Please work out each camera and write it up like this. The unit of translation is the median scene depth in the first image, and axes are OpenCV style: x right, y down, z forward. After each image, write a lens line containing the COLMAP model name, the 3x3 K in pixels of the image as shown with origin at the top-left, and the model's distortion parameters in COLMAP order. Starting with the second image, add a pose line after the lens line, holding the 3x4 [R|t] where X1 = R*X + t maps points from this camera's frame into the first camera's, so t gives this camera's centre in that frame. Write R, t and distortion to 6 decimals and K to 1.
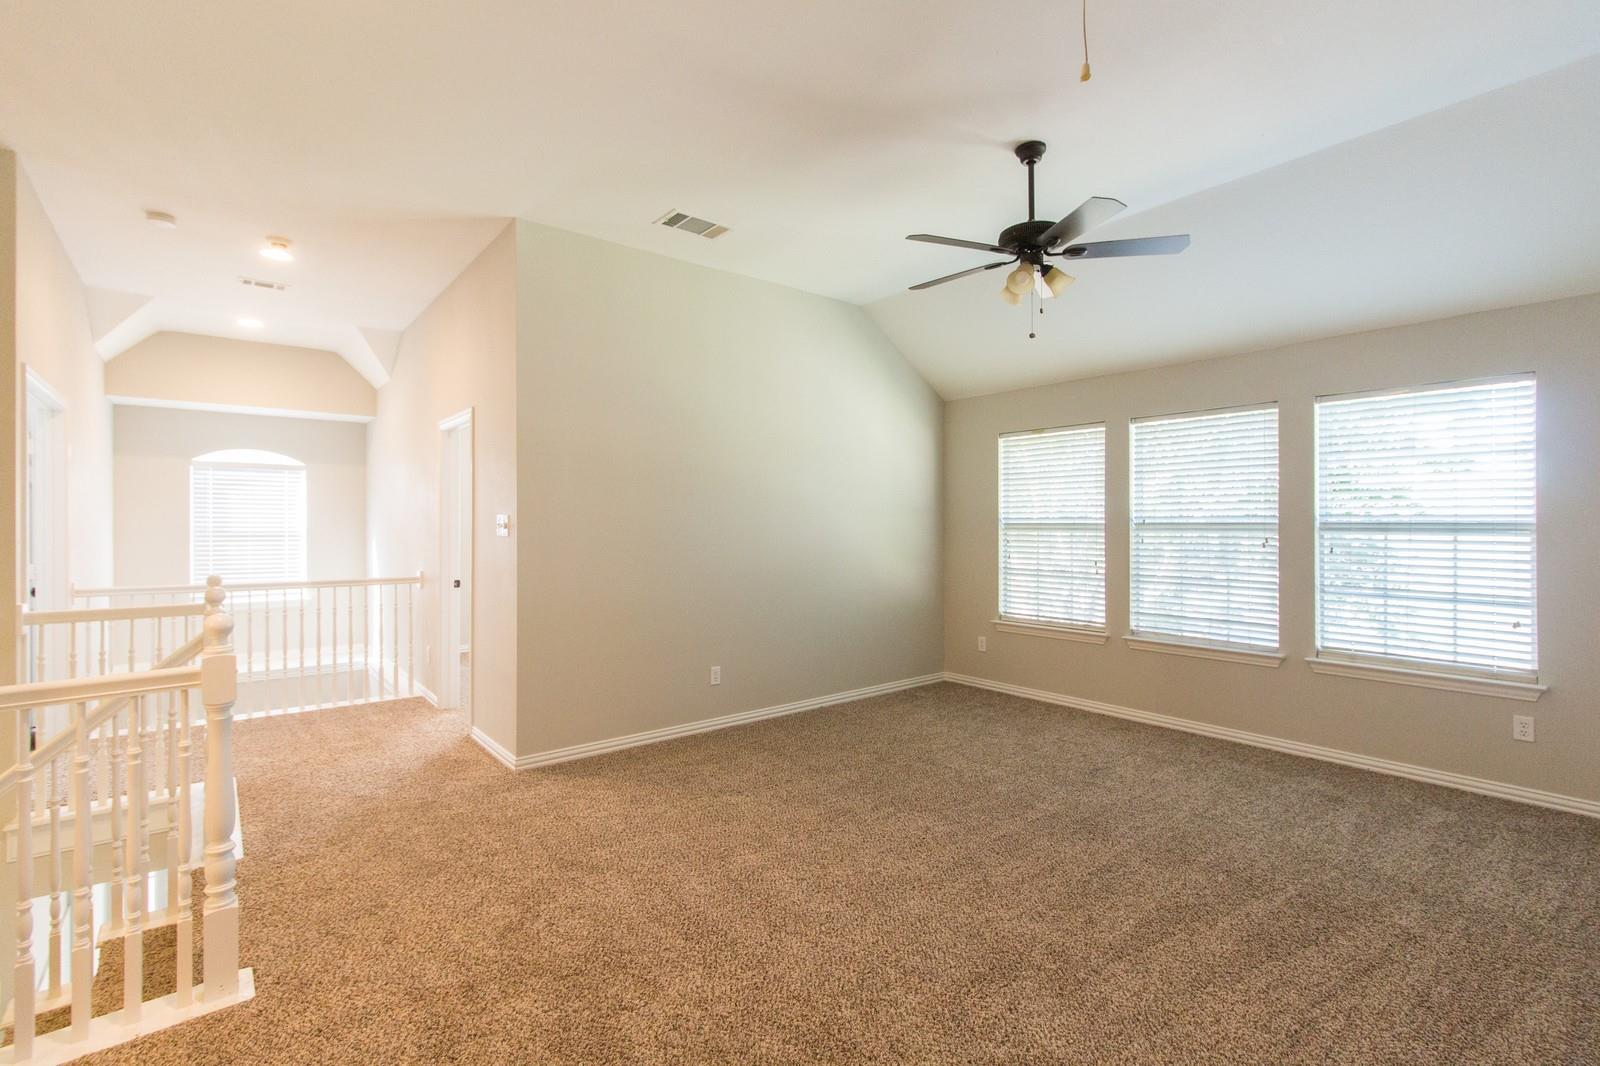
lens RADIAL K [[731.8, 0, 801.5], [0, 731.8, 522.7], [0, 0, 1]] dist [-0.001224, -0.000254]
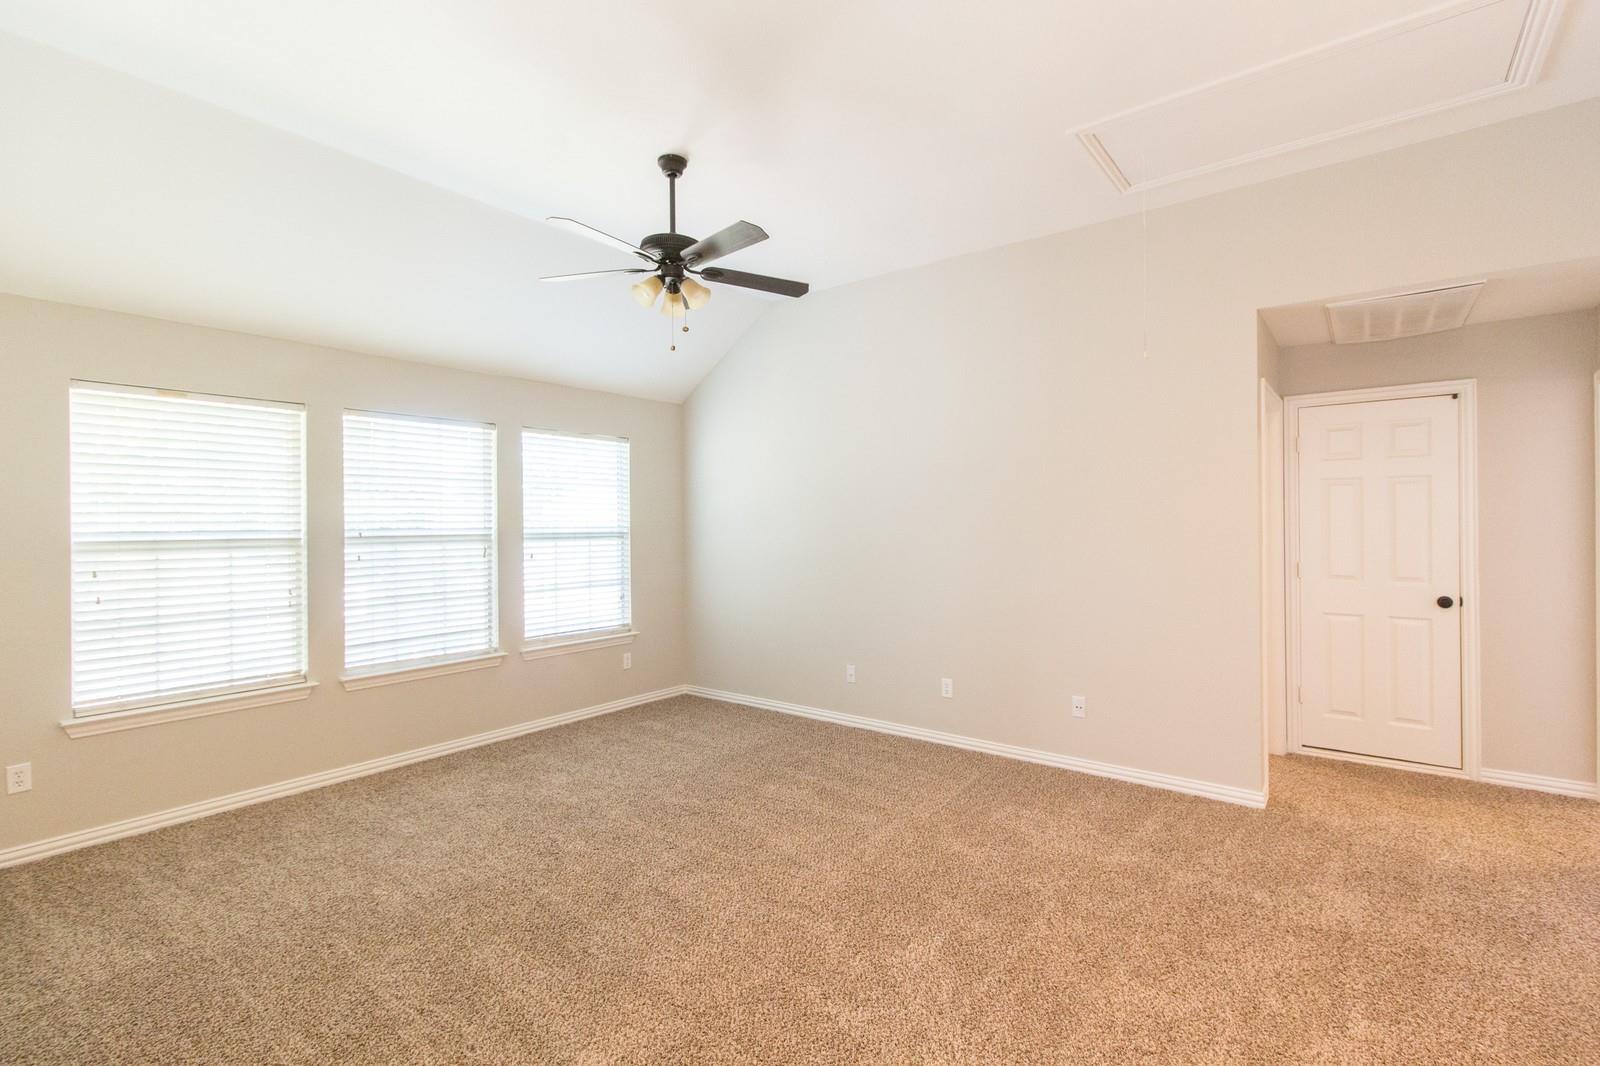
lens RADIAL K [[731.8, 0, 801.5], [0, 731.8, 522.7], [0, 0, 1]] dist [-0.001224, -0.000254]
pose [[-0.234256, 0.009250, 0.972131, -0.532877], [0.013022, 0.999895, -0.006376, -0.003973], [-0.972088, 0.011165, -0.234352, 0.818084]]
